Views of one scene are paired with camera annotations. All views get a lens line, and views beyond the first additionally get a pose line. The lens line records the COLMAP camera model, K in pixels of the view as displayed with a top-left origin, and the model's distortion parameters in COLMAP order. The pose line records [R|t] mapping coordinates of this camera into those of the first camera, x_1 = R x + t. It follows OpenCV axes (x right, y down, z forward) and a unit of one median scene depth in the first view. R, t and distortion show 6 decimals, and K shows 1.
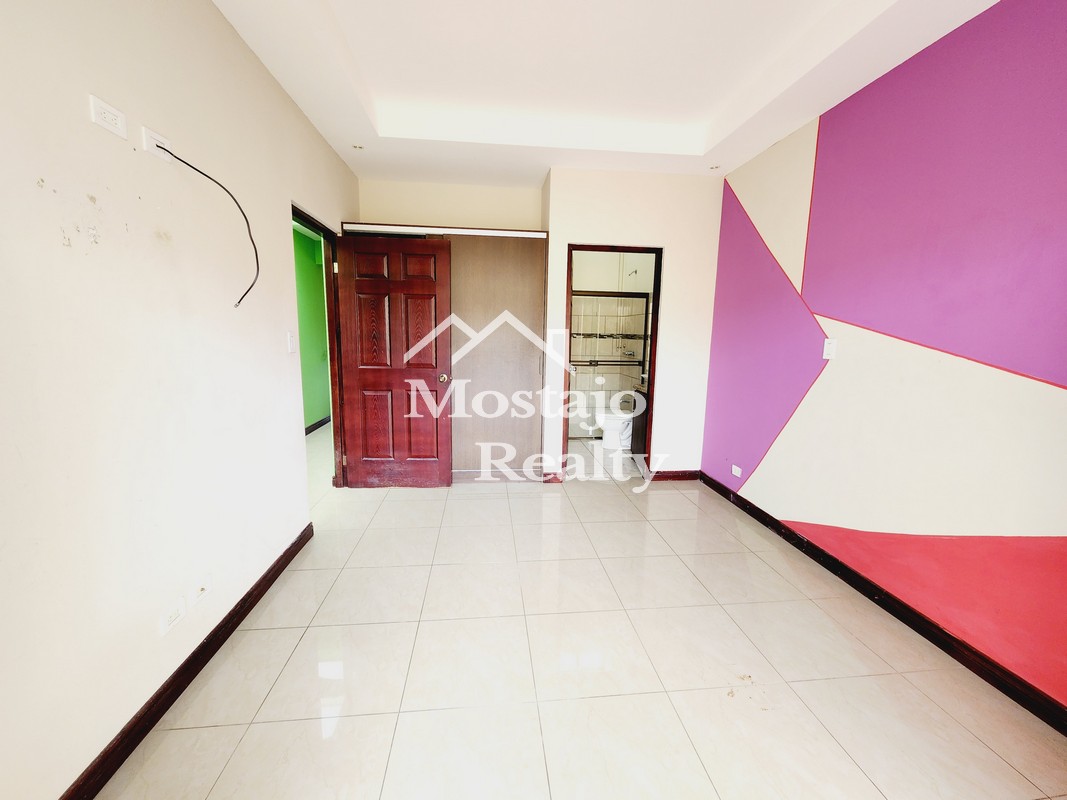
lens RADIAL K [[436.1, 0, 533.3], [0, 436.1, 403.2], [0, 0, 1]] dist [-0.001150, -0.001456]
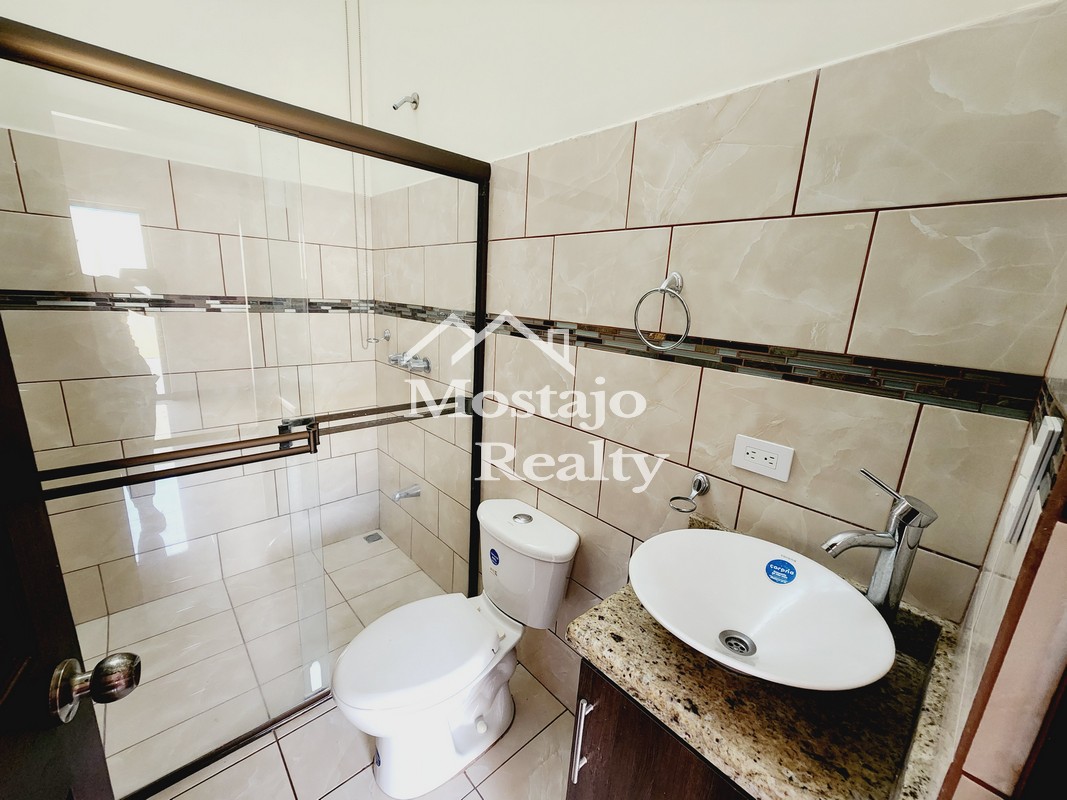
lens RADIAL K [[436.1, 0, 530.9], [0, 436.1, 400.8], [0, 0, 1]] dist [-0.001150, -0.001456]
pose [[0.807278, -0.113311, 0.579191, 0.110142], [0.053135, 0.991364, 0.119889, -0.138103], [-0.587774, -0.066008, 0.806328, 0.770146]]
